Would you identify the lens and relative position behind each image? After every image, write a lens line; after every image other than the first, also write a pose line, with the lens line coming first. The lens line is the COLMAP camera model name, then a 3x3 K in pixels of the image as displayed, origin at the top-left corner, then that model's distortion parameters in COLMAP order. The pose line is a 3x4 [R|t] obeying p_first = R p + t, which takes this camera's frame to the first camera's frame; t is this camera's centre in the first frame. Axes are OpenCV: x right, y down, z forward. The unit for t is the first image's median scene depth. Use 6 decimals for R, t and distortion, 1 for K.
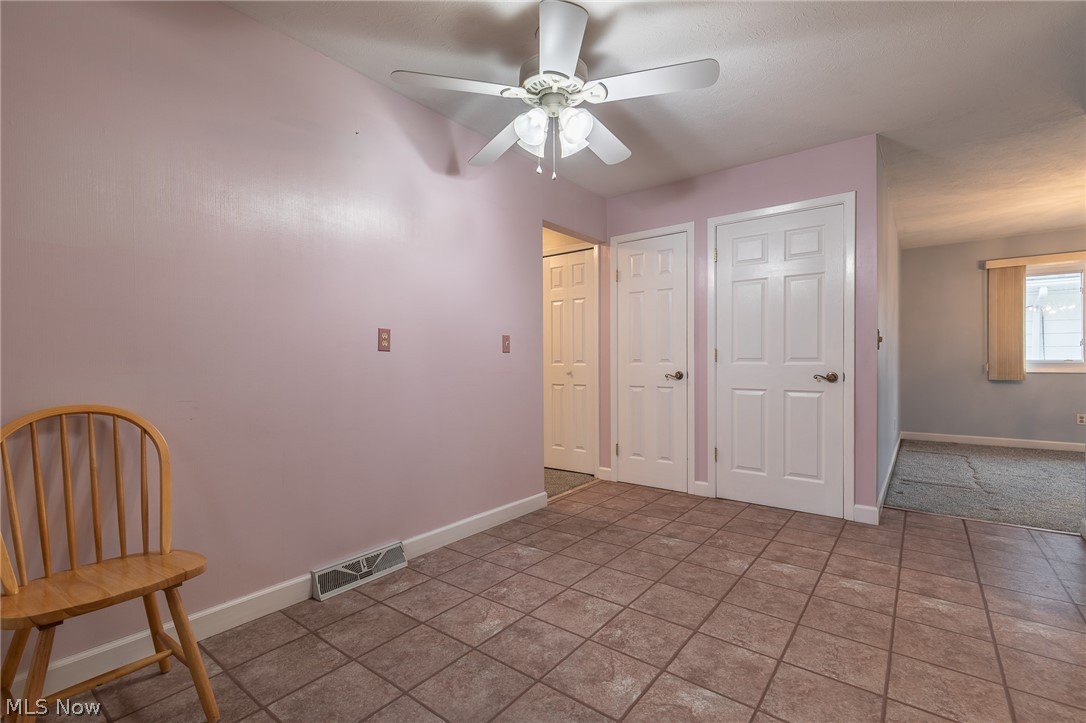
lens RADIAL K [[487.3, 0, 541.2], [0, 487.3, 363.9], [0, 0, 1]] dist [0.003158, -0.000032]
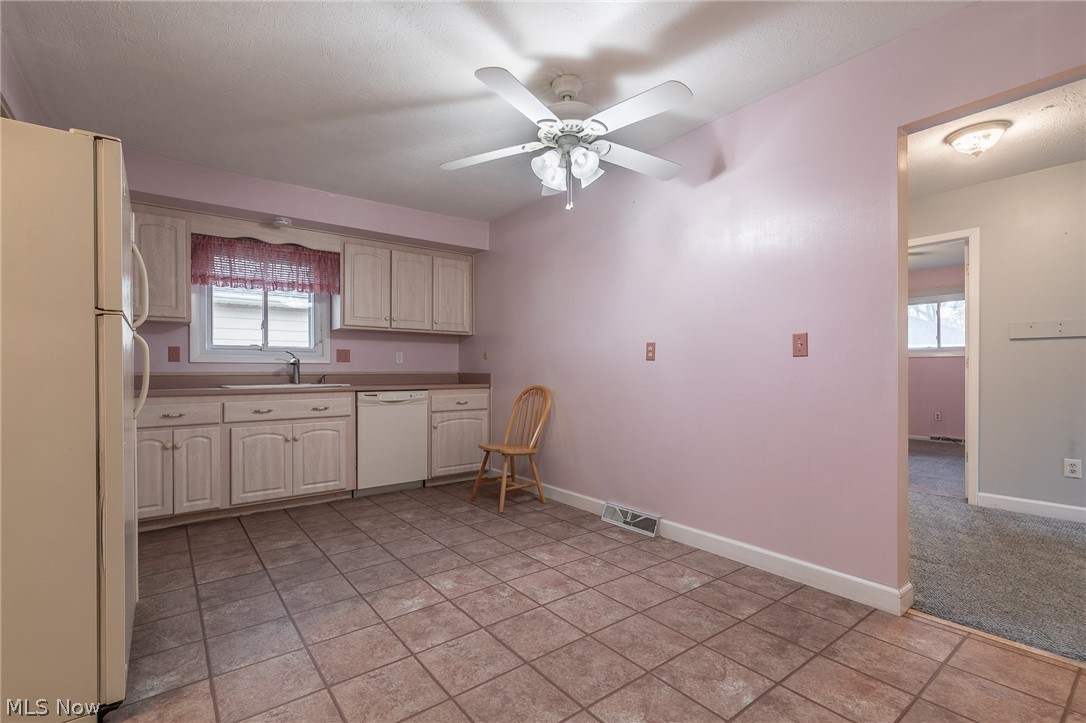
lens RADIAL K [[489.1, 0, 538.6], [0, 489.1, 370.5], [0, 0, 1]] dist [0.003031, 0.000064]
pose [[-0.246480, 0.009348, -0.969103, 1.139526], [-0.001144, 0.999950, 0.009937, -0.014021], [0.969147, 0.003558, -0.246457, 1.201159]]
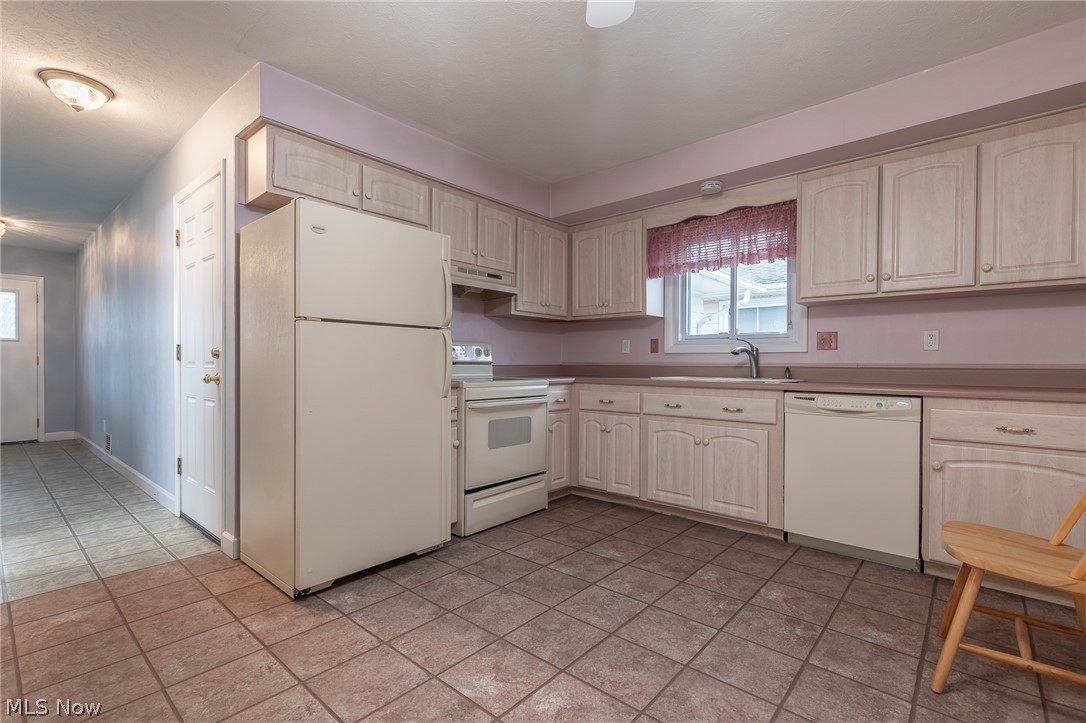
lens RADIAL K [[493.5, 0, 541.7], [0, 493.5, 365.4], [0, 0, 1]] dist [0.003803, 0.000129]
pose [[-0.998572, 0.004562, 0.053222, 0.093941], [0.005184, 0.999920, 0.011543, -0.002692], [-0.053165, 0.011802, -0.998516, 1.420011]]
